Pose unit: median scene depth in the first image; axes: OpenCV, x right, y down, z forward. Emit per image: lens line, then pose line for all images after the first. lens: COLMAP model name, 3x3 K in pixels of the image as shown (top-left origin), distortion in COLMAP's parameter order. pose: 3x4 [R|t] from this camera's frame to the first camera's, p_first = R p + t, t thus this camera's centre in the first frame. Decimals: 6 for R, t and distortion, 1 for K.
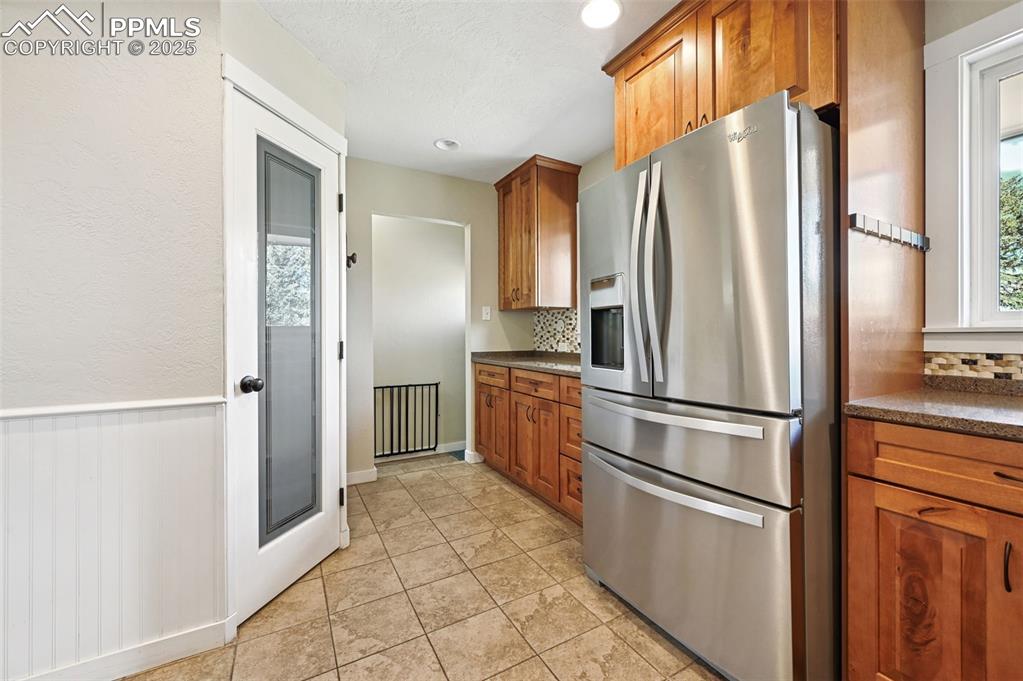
lens RADIAL K [[407.8, 0, 510.8], [0, 407.8, 333.0], [0, 0, 1]] dist [-0.017301, -0.000108]
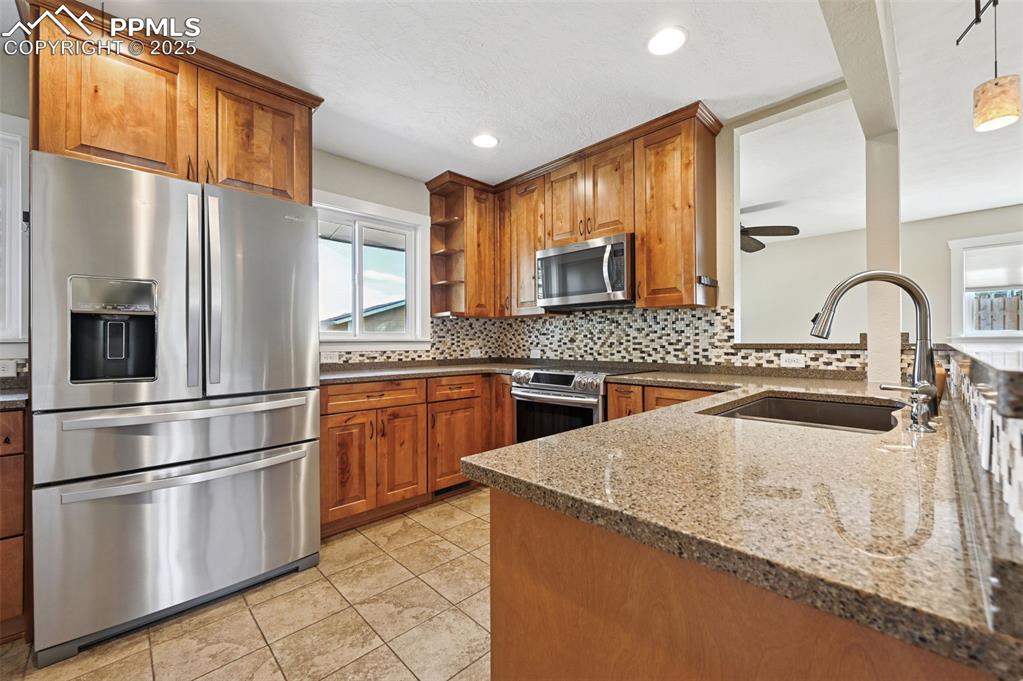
lens RADIAL K [[407.8, 0, 512.0], [0, 407.8, 343.5], [0, 0, 1]] dist [-0.017301, -0.000108]
pose [[-0.250613, 0.005173, 0.968074, -0.826806], [0.003441, 0.999984, -0.004453, 0.011940], [-0.968081, 0.002215, -0.250626, 0.383284]]
